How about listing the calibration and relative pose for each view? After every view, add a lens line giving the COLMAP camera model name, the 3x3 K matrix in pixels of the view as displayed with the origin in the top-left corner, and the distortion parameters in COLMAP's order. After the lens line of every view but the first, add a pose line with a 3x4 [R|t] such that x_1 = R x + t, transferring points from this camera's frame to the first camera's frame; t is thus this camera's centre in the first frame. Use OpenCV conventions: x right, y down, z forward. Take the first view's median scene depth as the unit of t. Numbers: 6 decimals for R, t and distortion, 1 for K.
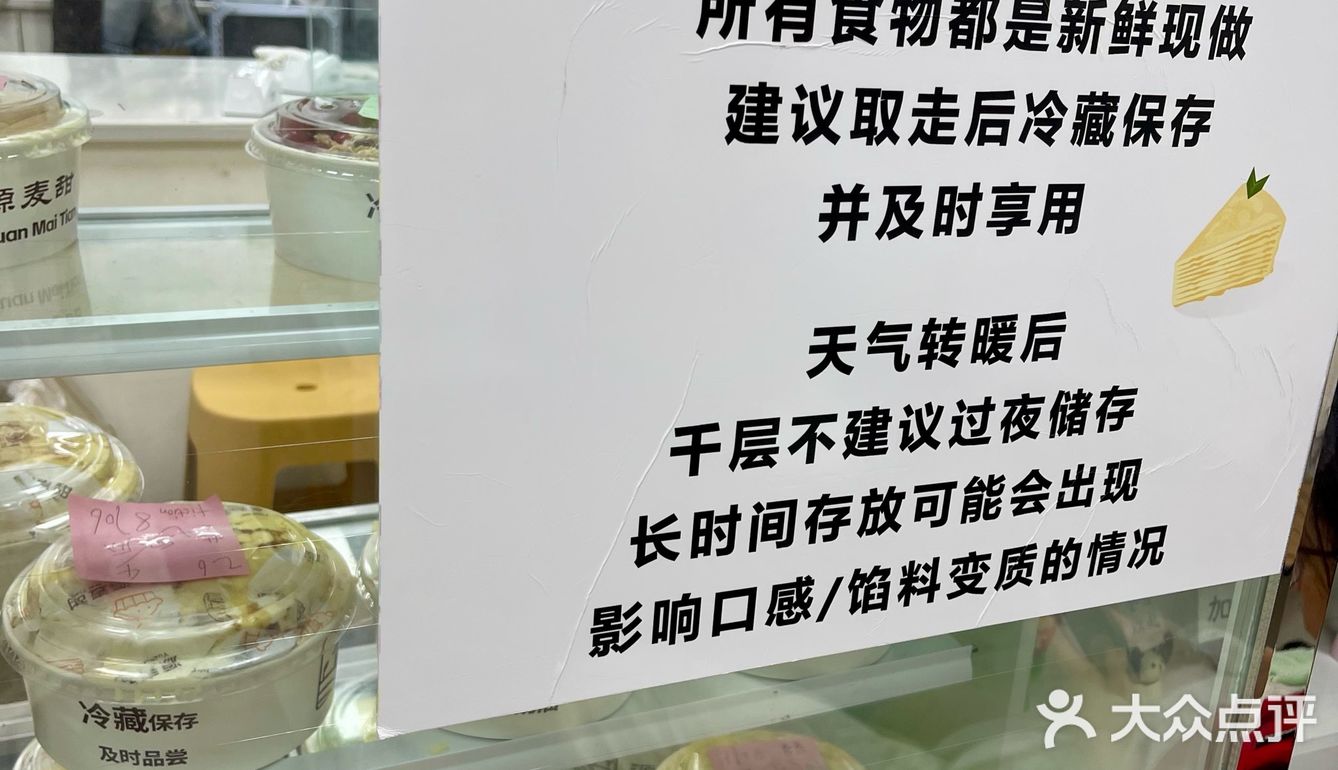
lens RADIAL K [[1331.6, 0, 668.9], [0, 1331.6, 386.0], [0, 0, 1]] dist [-0.005762, 0.000000]
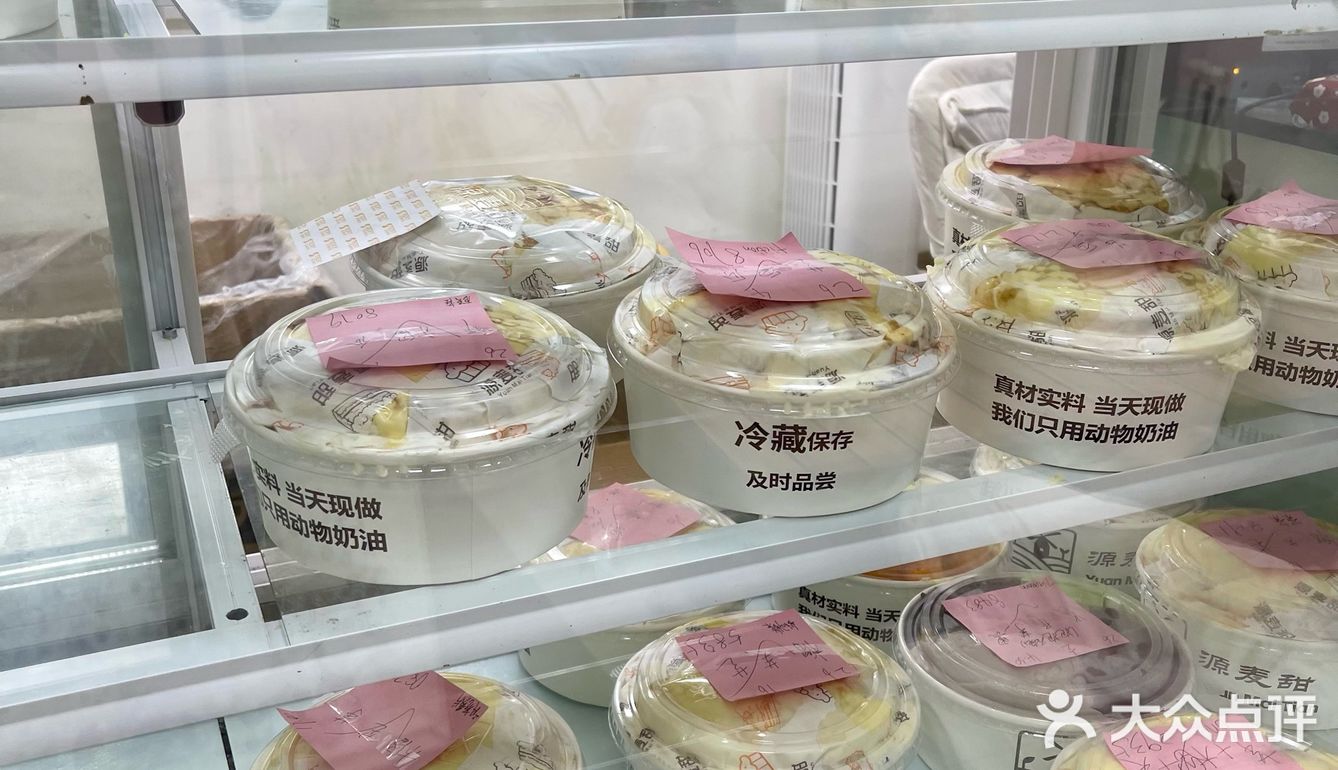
lens RADIAL K [[1331.6, 0, 668.3], [0, 1331.6, 384.4], [0, 0, 1]] dist [-0.005762, 0.000000]
pose [[0.997028, -0.038884, -0.066503, -0.423958], [0.042541, 0.997608, 0.054486, 0.154451], [0.064225, -0.057154, 0.996297, 0.034899]]
